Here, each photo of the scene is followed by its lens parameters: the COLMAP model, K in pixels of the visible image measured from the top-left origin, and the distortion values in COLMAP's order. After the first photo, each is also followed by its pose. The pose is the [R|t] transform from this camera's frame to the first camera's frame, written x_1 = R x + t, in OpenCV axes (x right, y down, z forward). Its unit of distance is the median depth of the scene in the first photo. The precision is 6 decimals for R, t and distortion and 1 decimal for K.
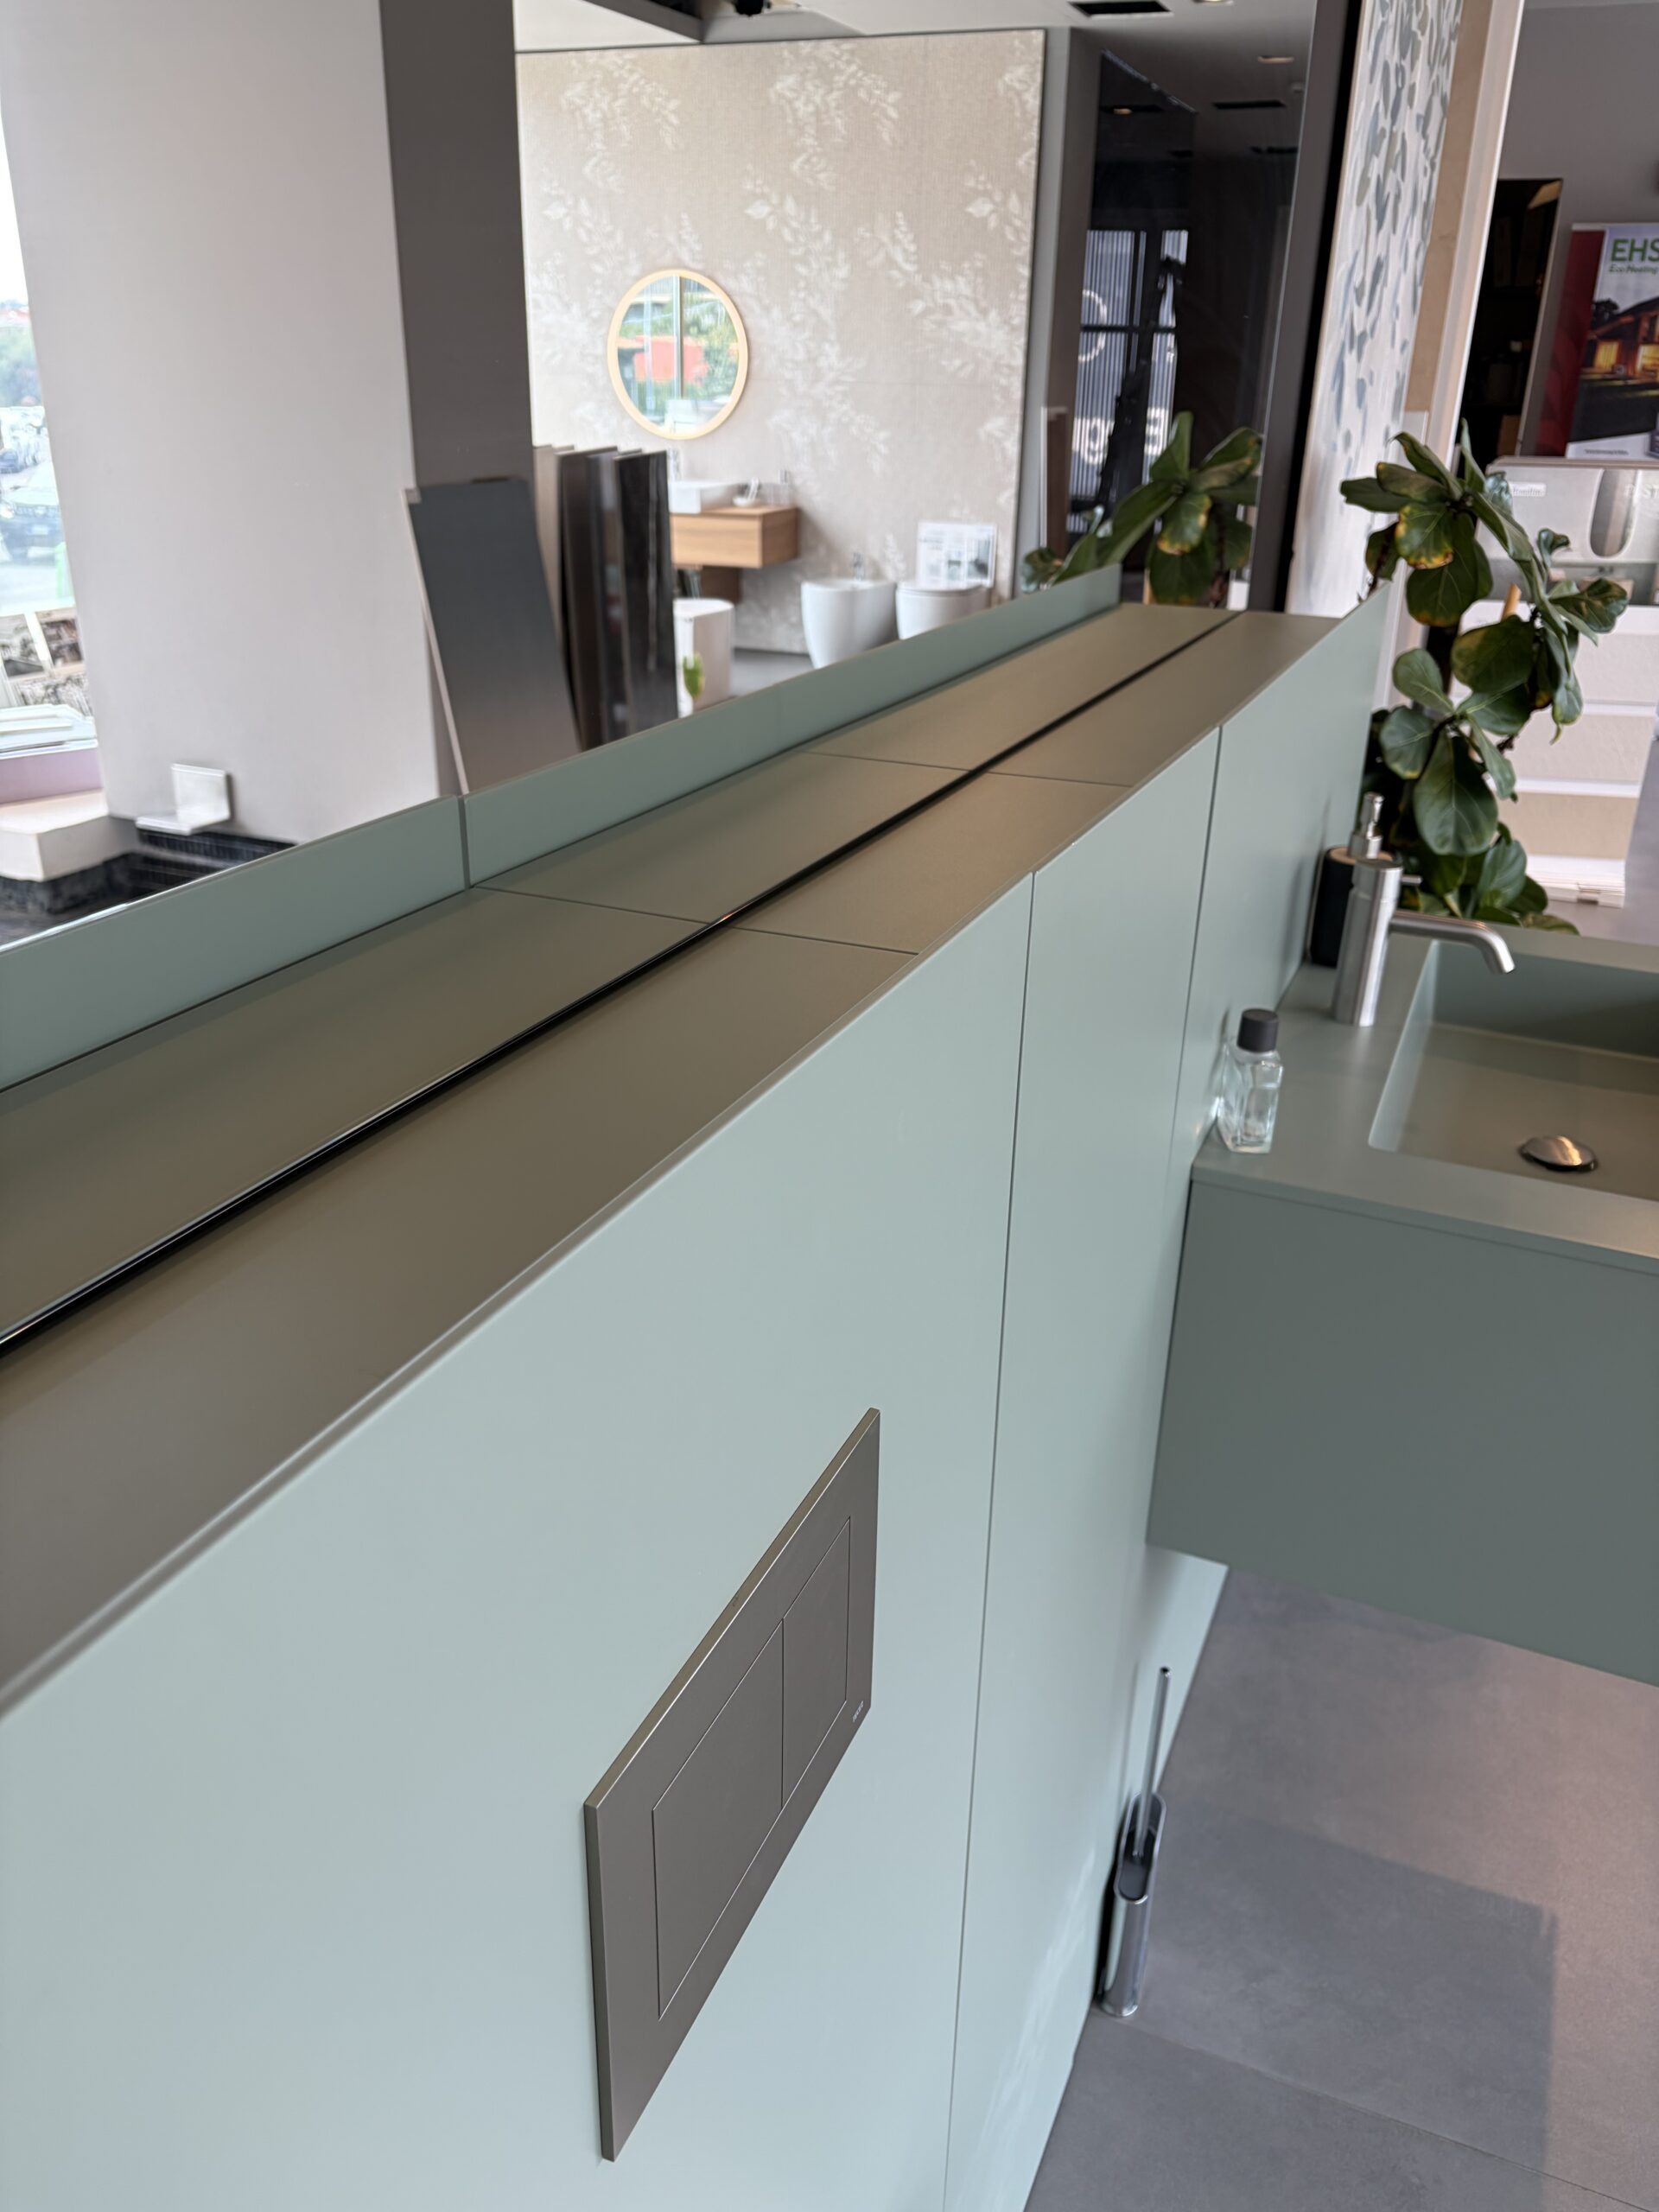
lens RADIAL K [[1691.5, 0, 827.8], [0, 1691.5, 1113.3], [0, 0, 1]] dist [0.007233, 0.008059]
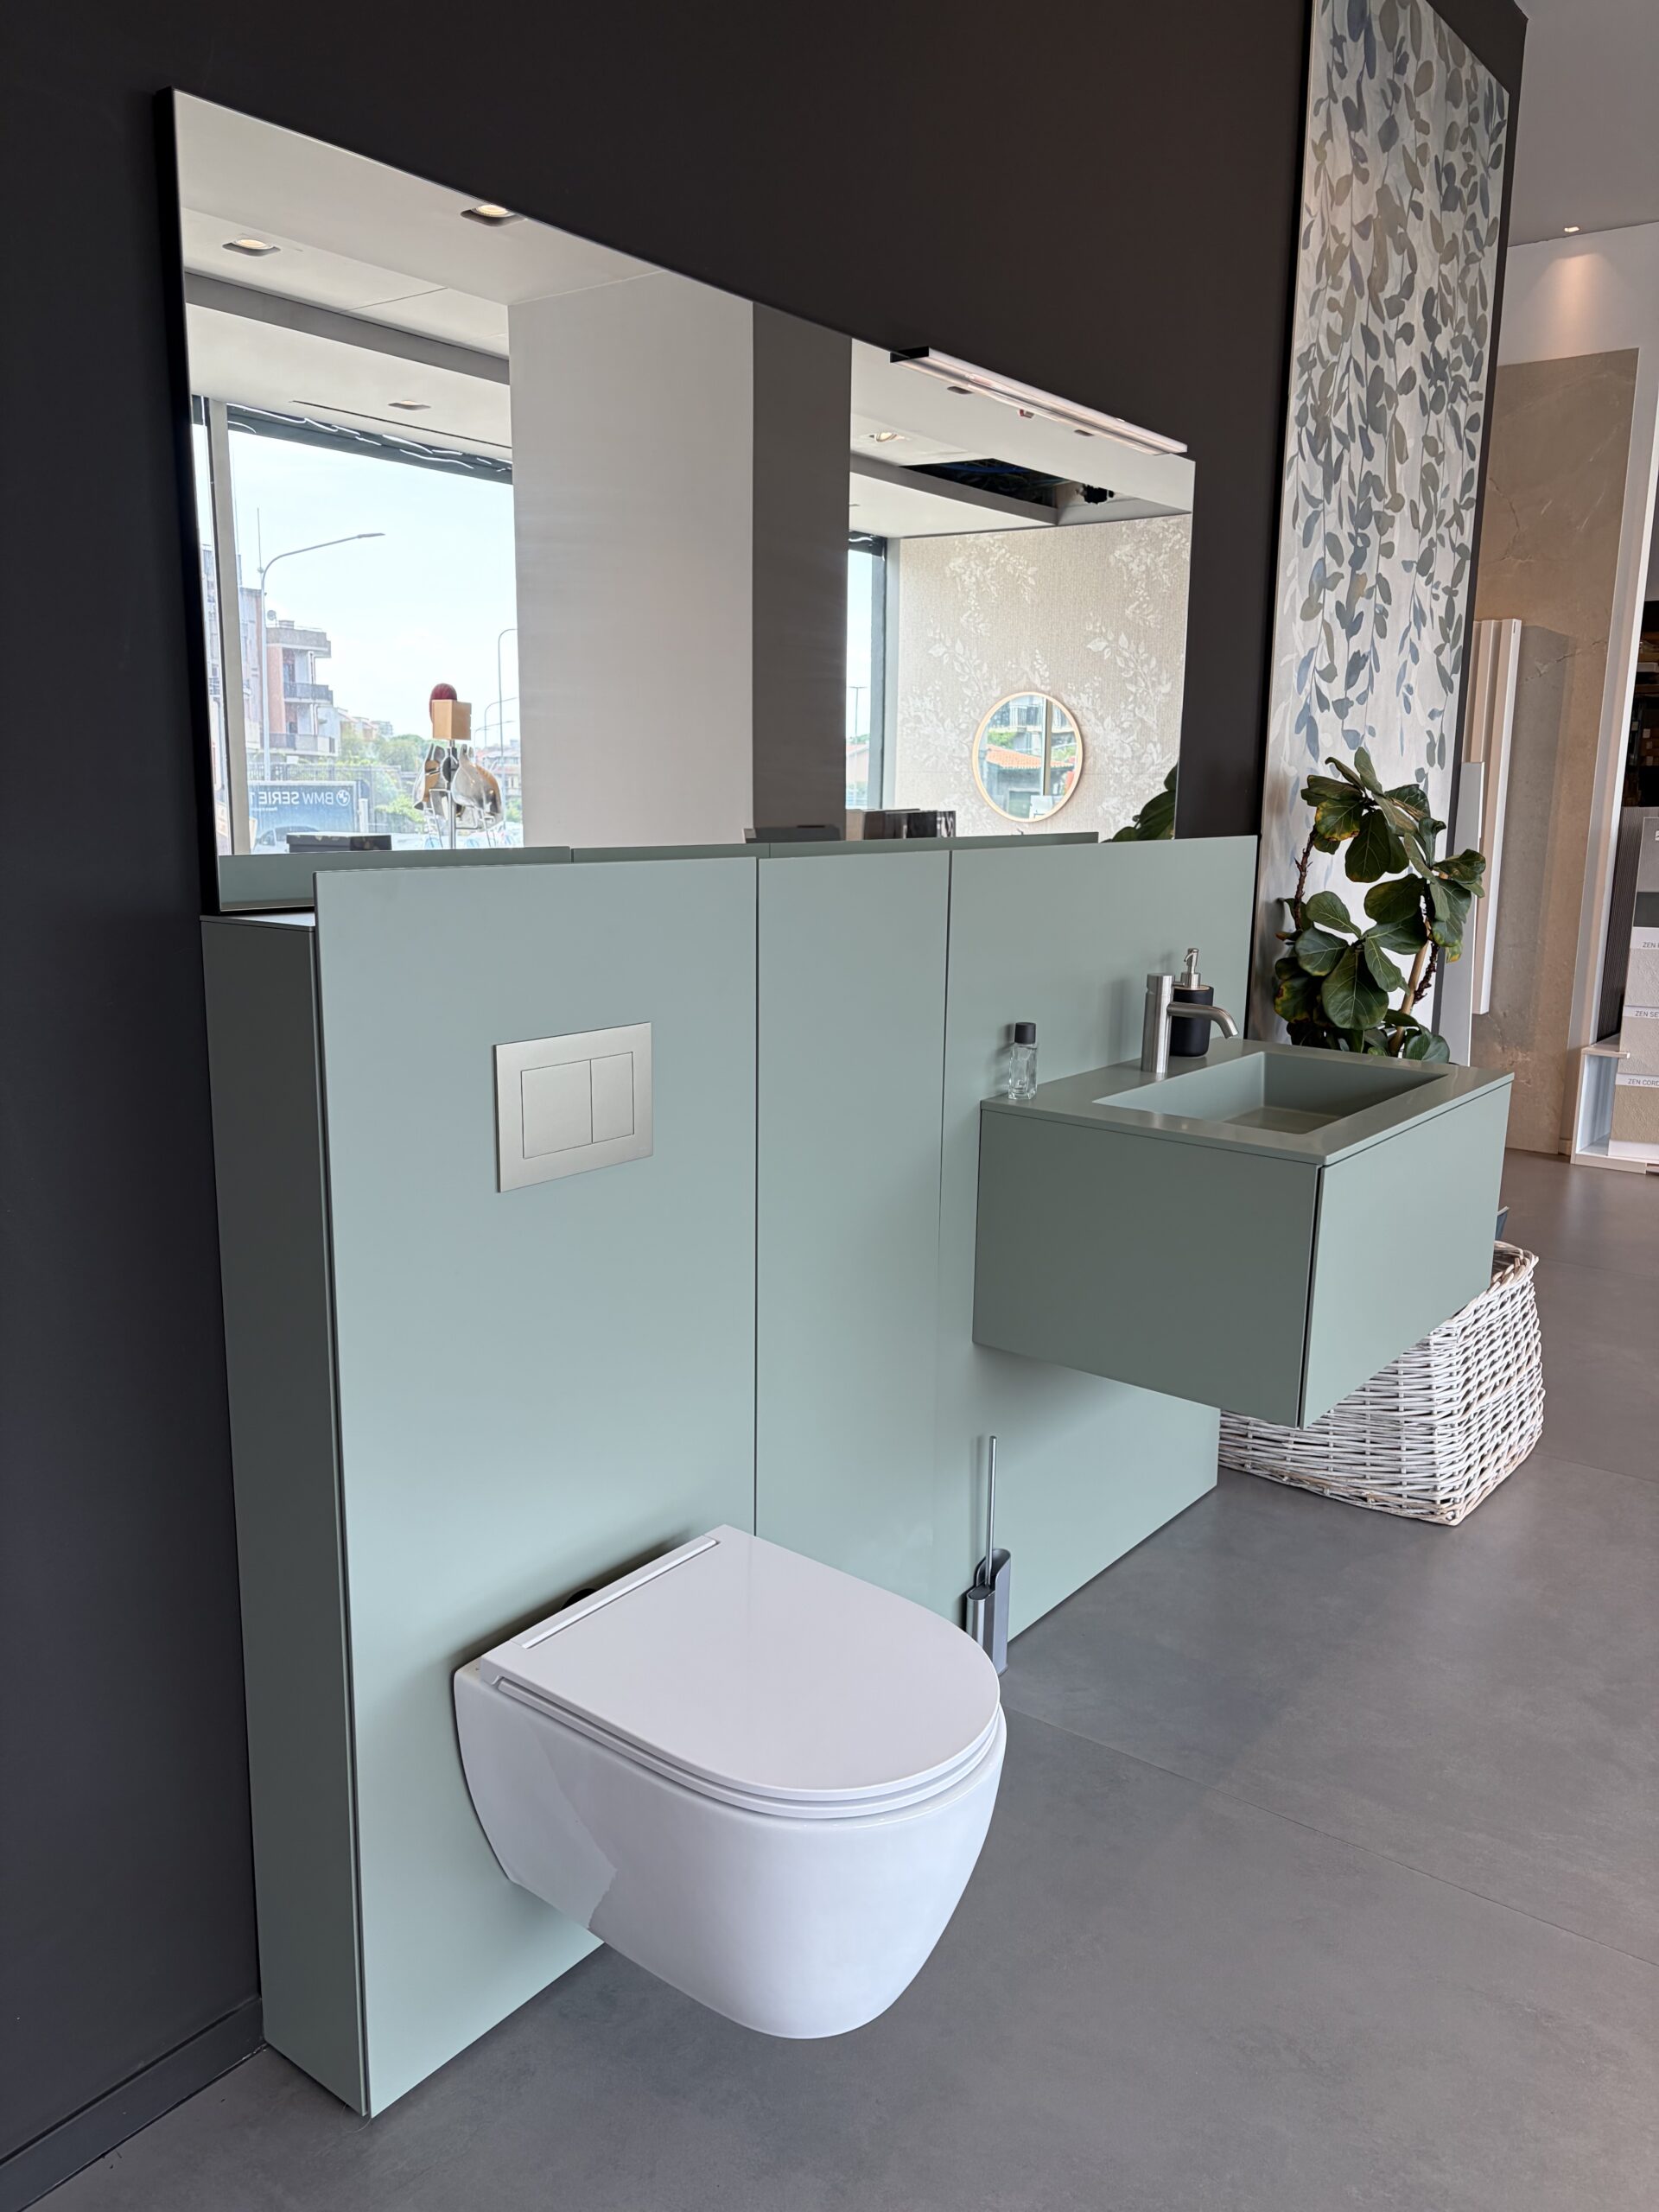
lens RADIAL K [[1689.0, 0, 829.5], [0, 1689.0, 1106.0], [0, 0, 1]] dist [0.036412, 0.006326]
pose [[0.968967, 0.037266, -0.244366, 0.085451], [-0.091782, 0.972140, -0.215687, 0.076228], [0.229520, 0.231422, 0.945391, -0.129796]]
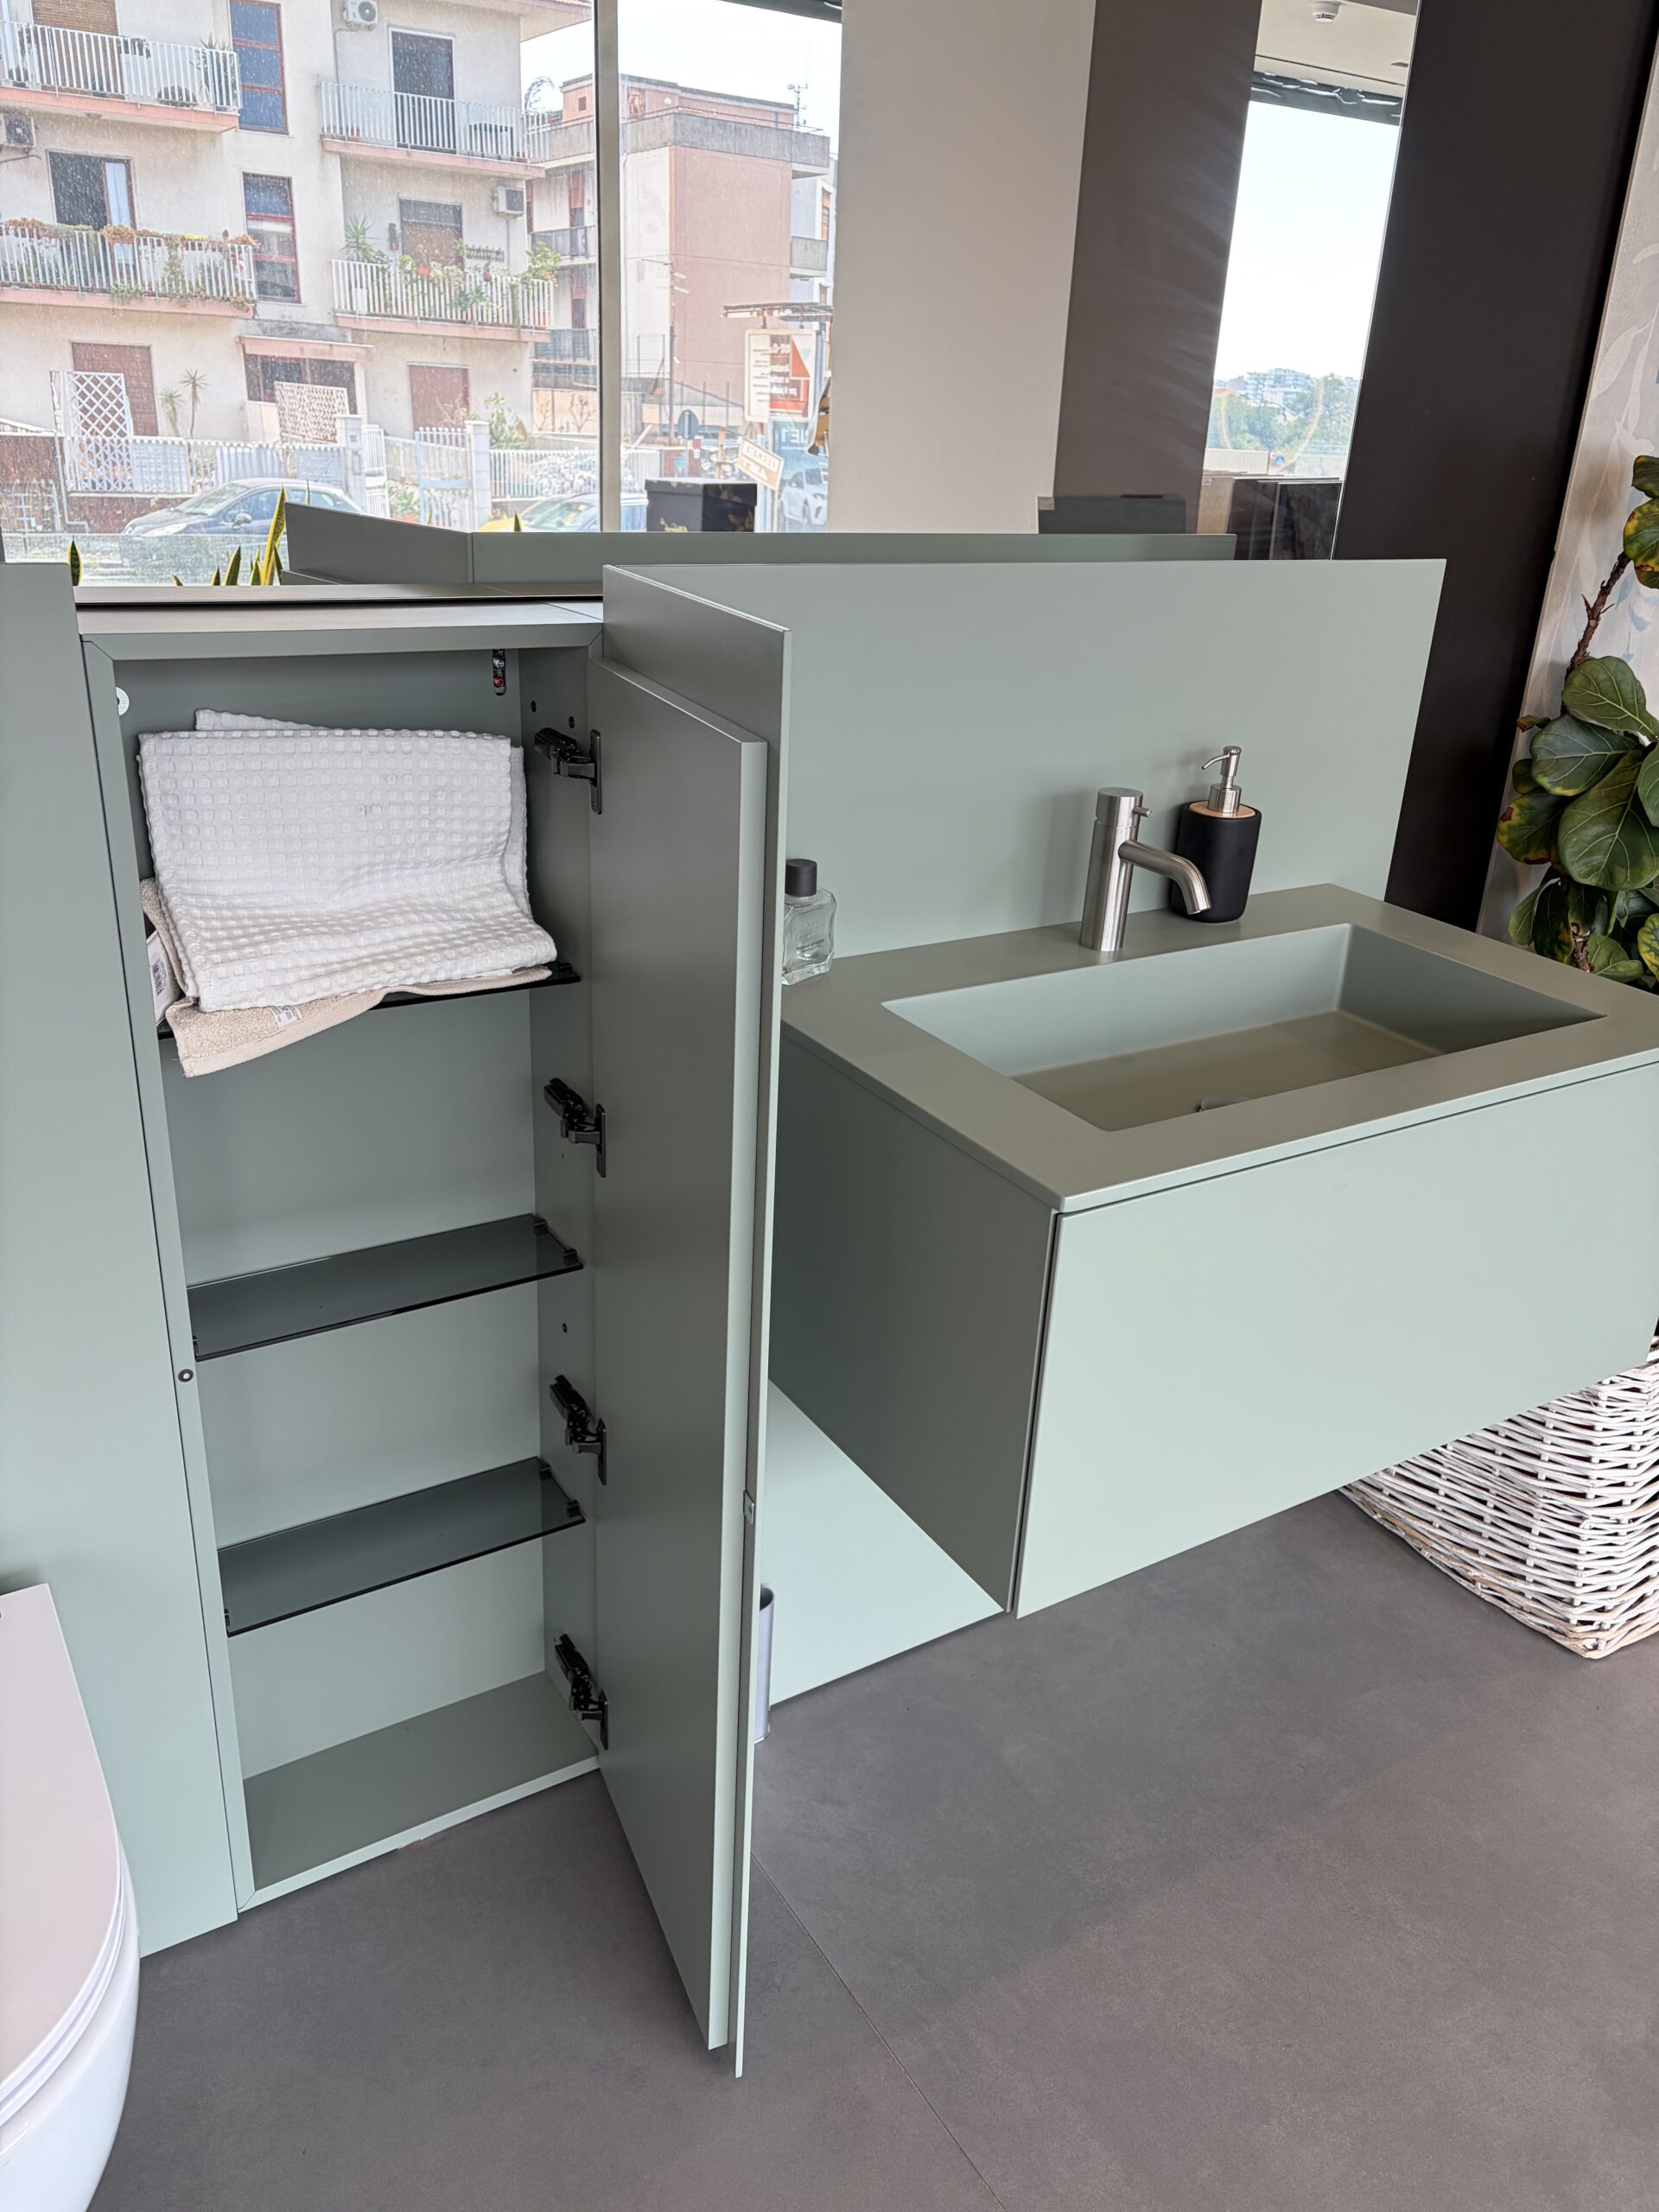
lens RADIAL K [[1689.0, 0, 829.5], [0, 1689.0, 1106.0], [0, 0, 1]] dist [0.036412, 0.006326]
pose [[0.819016, 0.233044, -0.524312, 0.156206], [-0.255691, 0.966290, 0.030084, 0.011079], [0.513648, 0.109422, 0.850995, 0.008394]]
